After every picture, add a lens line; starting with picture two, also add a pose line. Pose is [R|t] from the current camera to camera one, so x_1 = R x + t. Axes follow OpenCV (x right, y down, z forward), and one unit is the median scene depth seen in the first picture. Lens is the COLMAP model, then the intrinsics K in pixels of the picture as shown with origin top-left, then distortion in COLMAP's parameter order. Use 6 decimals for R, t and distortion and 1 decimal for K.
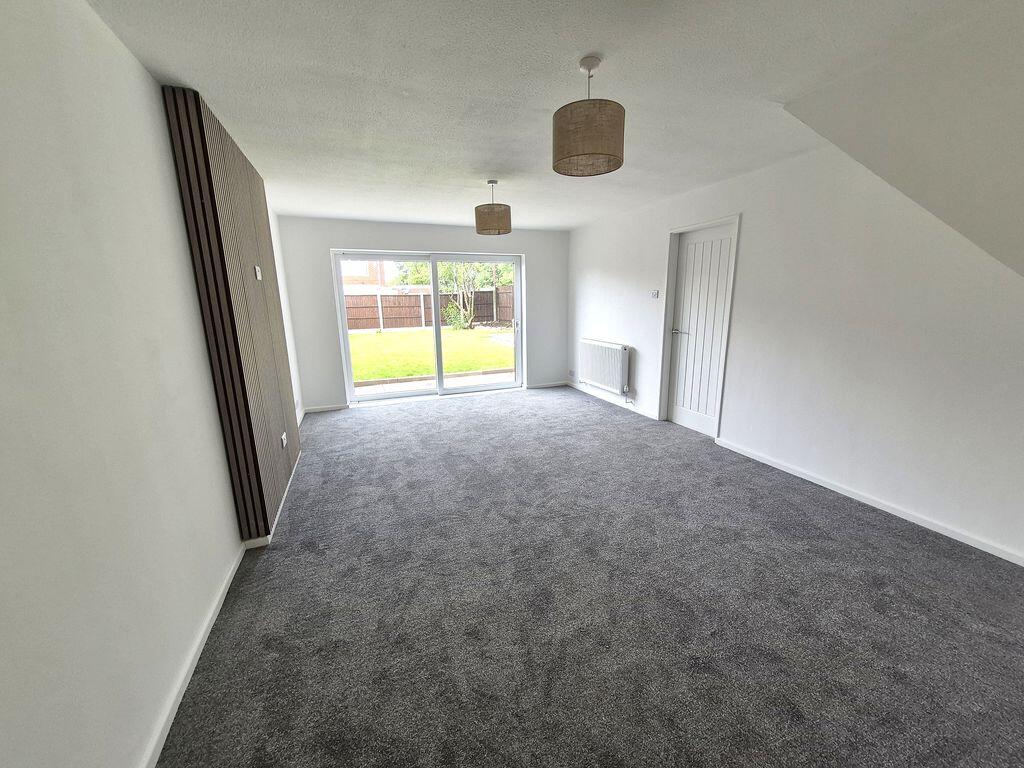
lens RADIAL K [[401.6, 0, 512.0], [0, 401.6, 384.0], [0, 0, 1]] dist [-0.000650, -0.000056]
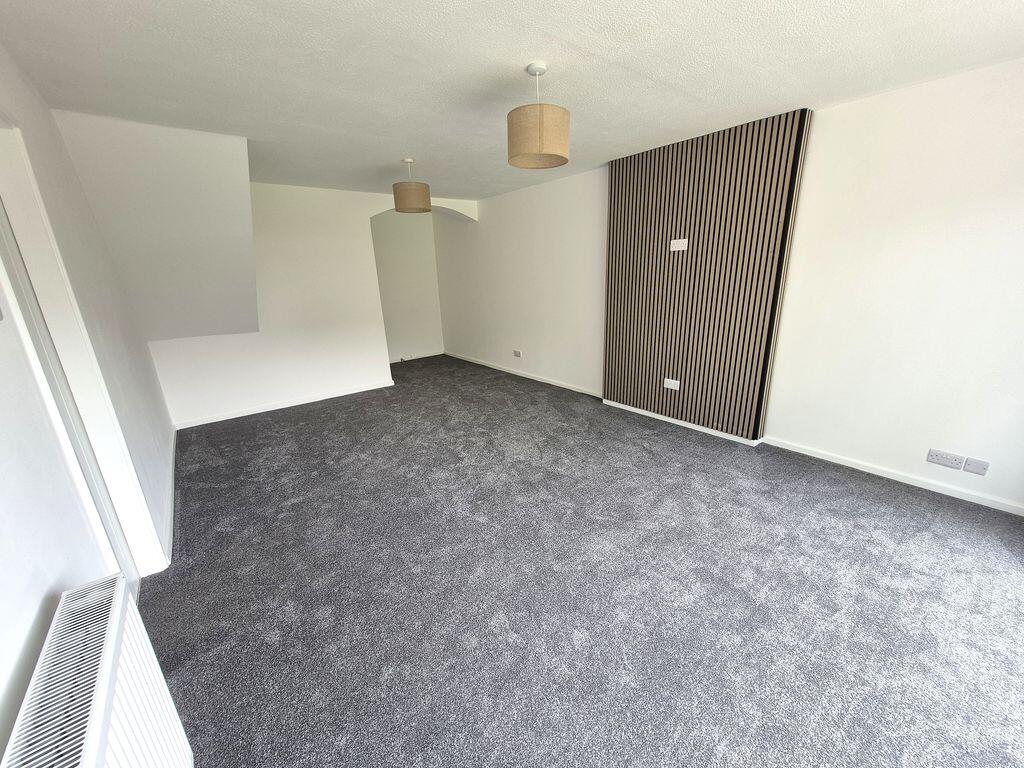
lens RADIAL K [[401.6, 0, 512.0], [0, 401.6, 384.0], [0, 0, 1]] dist [-0.000650, -0.000056]
pose [[-0.951977, 0.131162, -0.276653, 0.144939], [-0.015043, 0.882463, 0.470141, -0.271180], [0.305801, 0.451725, -0.838111, 1.192204]]
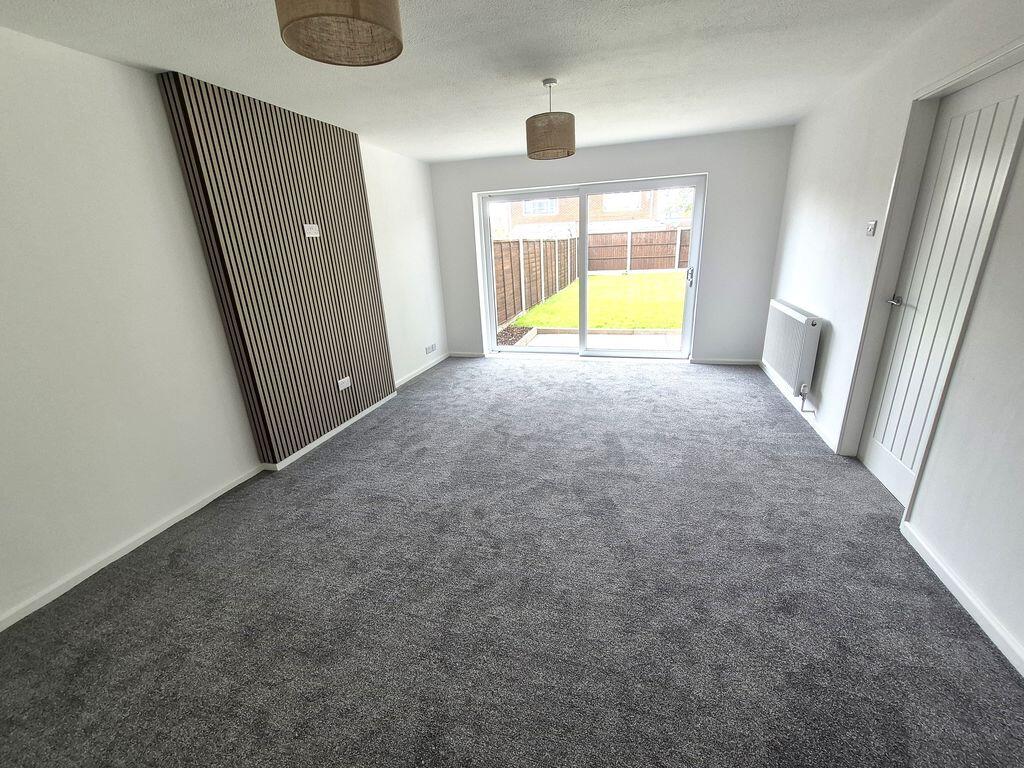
lens RADIAL K [[420.8, 0, 512.0], [0, 420.8, 384.0], [0, 0, 1]] dist [0.002977, -0.000037]
pose [[0.791964, 0.173143, -0.585504, 0.310980], [-0.093557, 0.982038, 0.163857, -0.060362], [0.603357, -0.074990, 0.793937, 0.222468]]
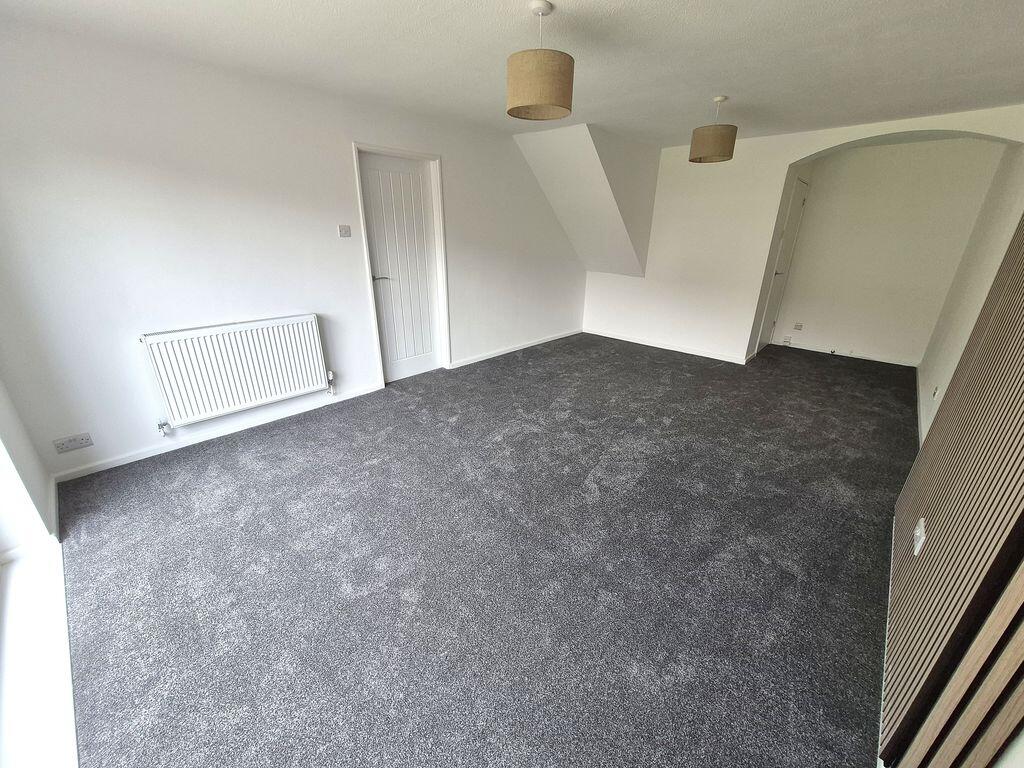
lens RADIAL K [[401.6, 0, 512.0], [0, 401.6, 384.0], [0, 0, 1]] dist [-0.000650, -0.000056]
pose [[-0.434194, -0.308698, 0.846275, -0.439005], [0.186207, 0.888404, 0.419602, -0.209450], [-0.881364, 0.339771, -0.328258, 0.986842]]
